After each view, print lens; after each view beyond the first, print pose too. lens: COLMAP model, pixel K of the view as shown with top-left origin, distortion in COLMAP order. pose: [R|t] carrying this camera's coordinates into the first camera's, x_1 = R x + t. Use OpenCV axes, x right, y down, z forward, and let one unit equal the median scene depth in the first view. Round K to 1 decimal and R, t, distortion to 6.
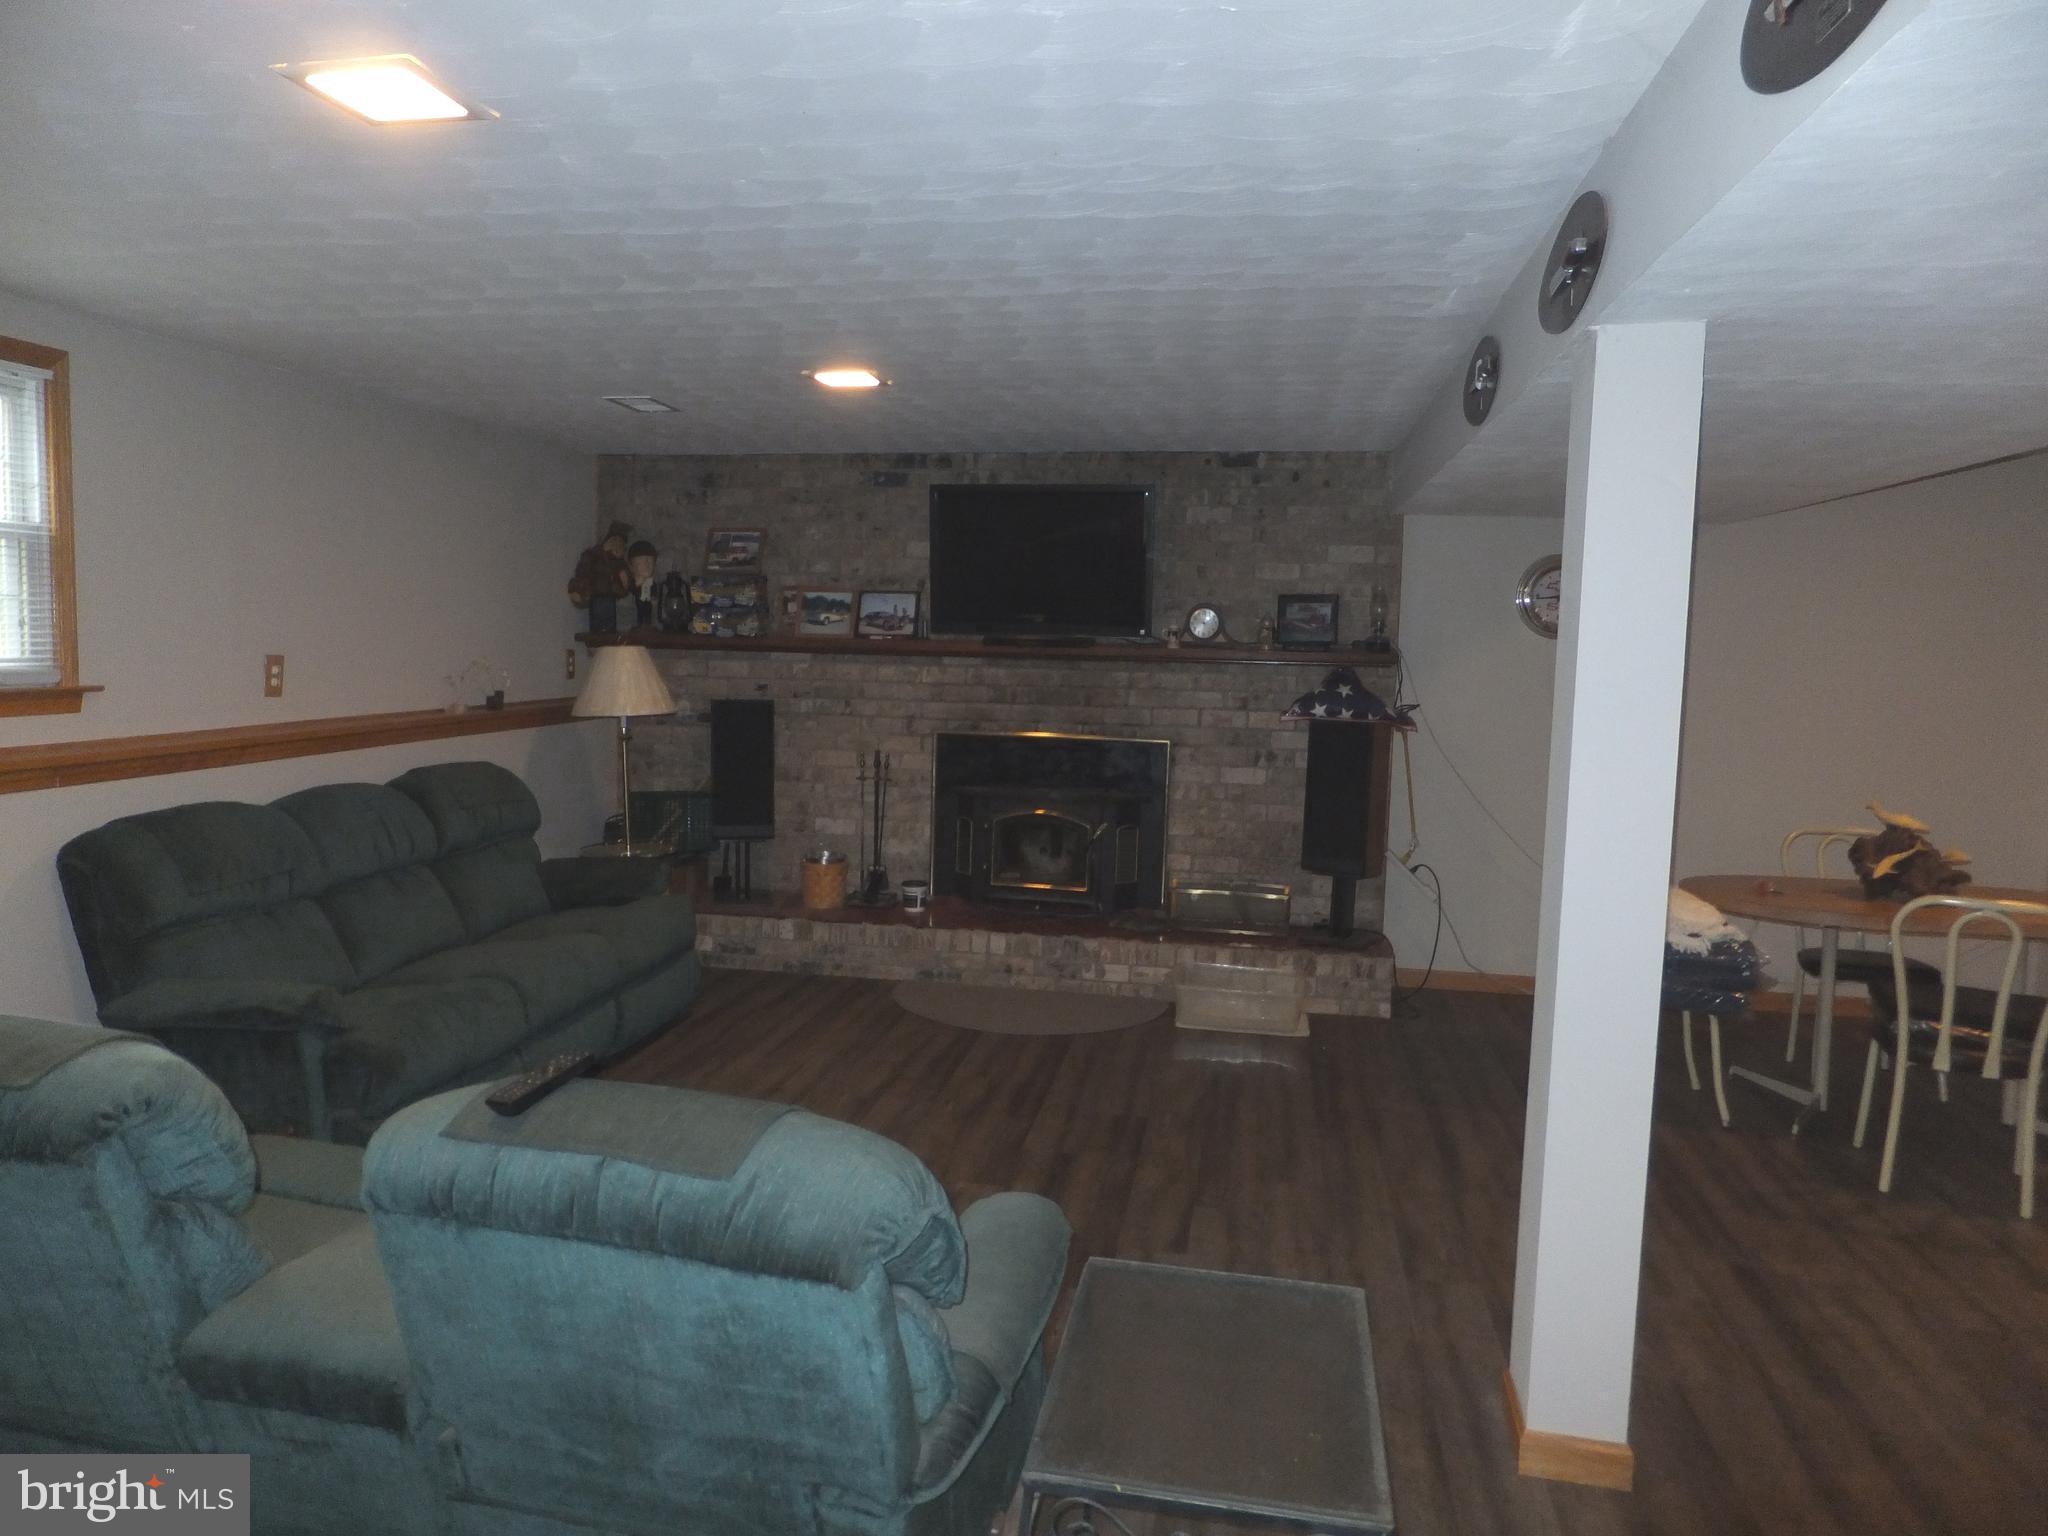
lens RADIAL K [[1394.3, 0, 1003.0], [0, 1394.3, 759.8], [0, 0, 1]] dist [-0.042506, 0.045890]
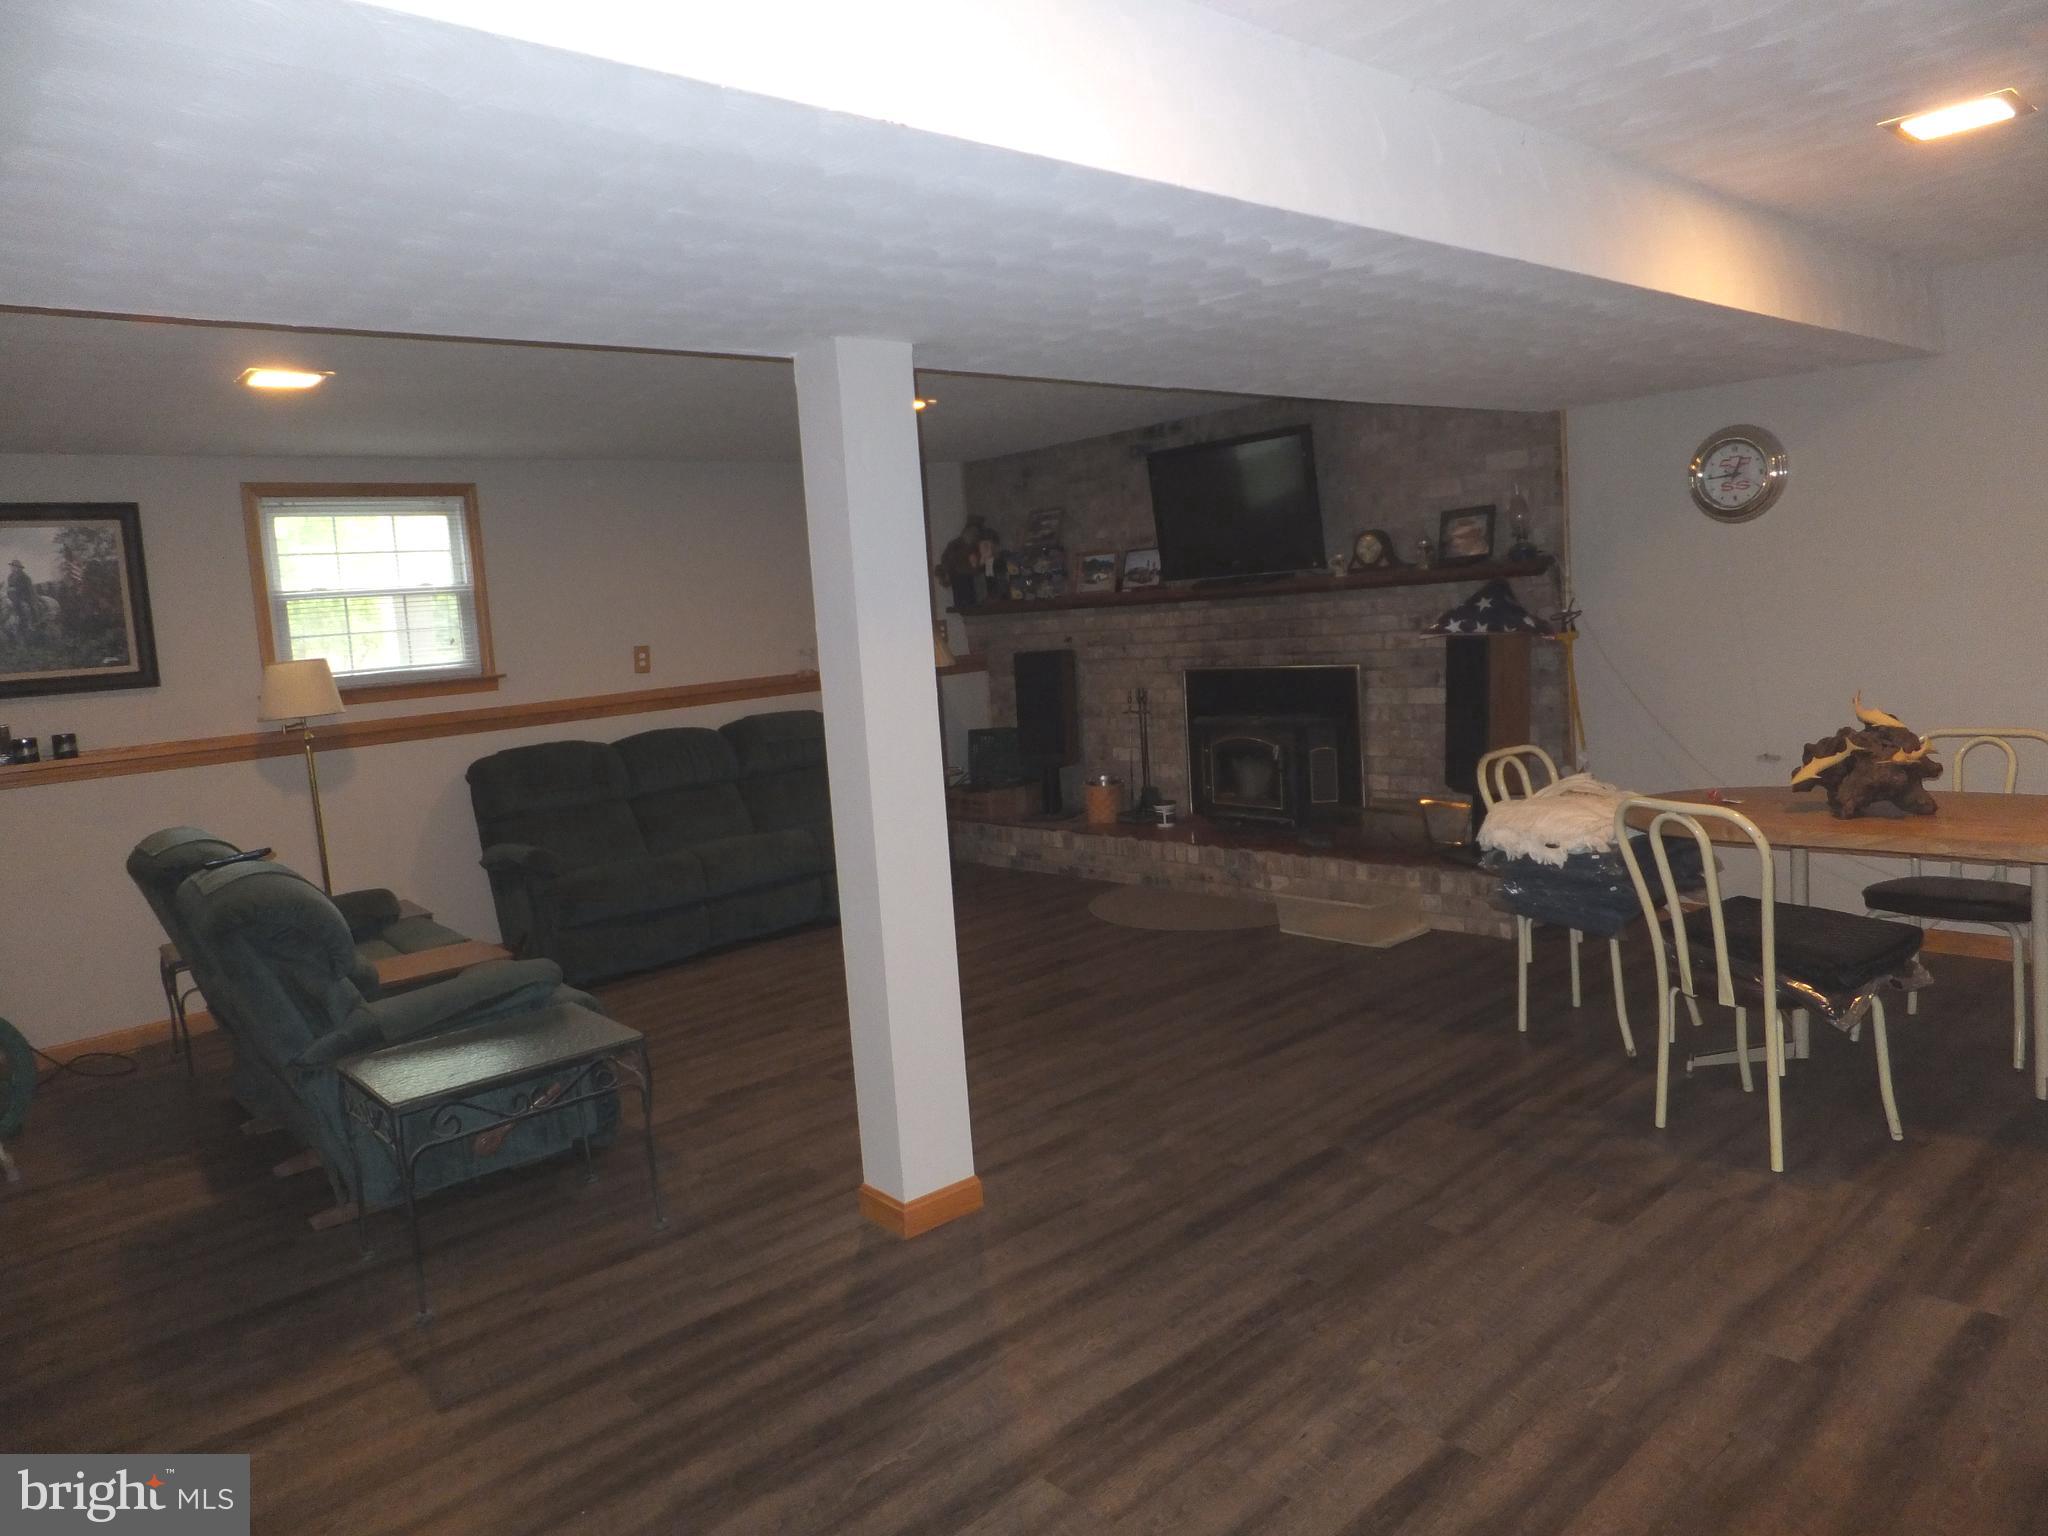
lens RADIAL K [[1394.3, 0, 1003.0], [0, 1394.3, 759.8], [0, 0, 1]] dist [-0.042506, 0.045890]
pose [[0.782673, -0.015961, -0.622228, 0.556742], [0.038419, 0.999004, 0.022700, 0.022987], [0.621246, -0.041672, 0.782507, 0.024204]]
